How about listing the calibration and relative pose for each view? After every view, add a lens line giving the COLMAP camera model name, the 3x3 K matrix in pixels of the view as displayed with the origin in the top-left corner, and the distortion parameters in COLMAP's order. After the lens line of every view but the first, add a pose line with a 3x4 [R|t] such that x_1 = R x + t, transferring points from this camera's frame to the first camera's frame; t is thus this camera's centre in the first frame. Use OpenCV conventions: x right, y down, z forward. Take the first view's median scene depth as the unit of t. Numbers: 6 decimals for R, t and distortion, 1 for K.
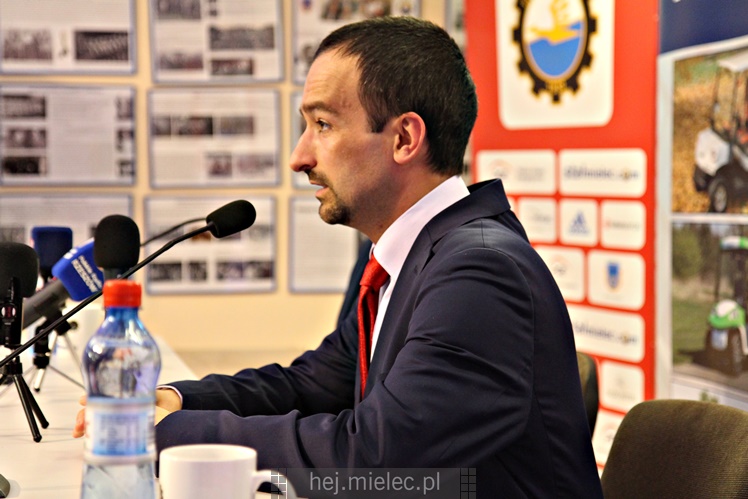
lens RADIAL K [[1713.3, 0, 374.0], [0, 1713.3, 249.5], [0, 0, 1]] dist [0.040794, 0.414476]
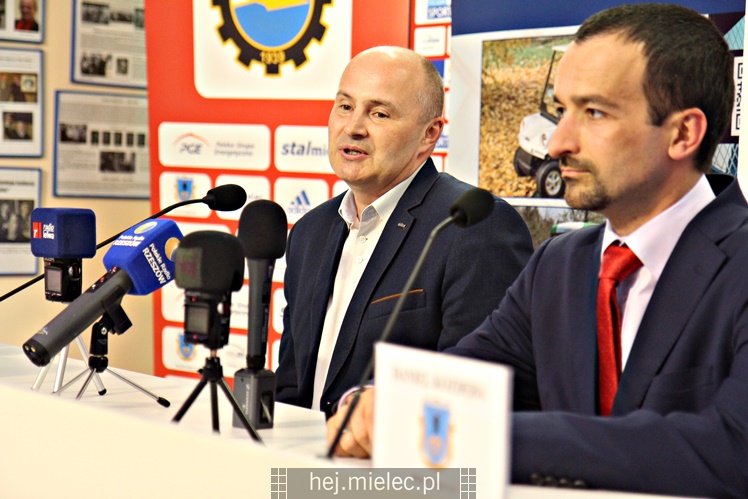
lens RADIAL K [[1836.7, 0, 374.0], [0, 1836.7, 249.5], [0, 0, 1]] dist [0.152094, 0.265223]
pose [[0.911414, 0.003459, 0.411476, -0.382527], [-0.010757, 0.999823, 0.015422, -0.007525], [-0.411350, -0.018482, 0.911290, 0.073922]]
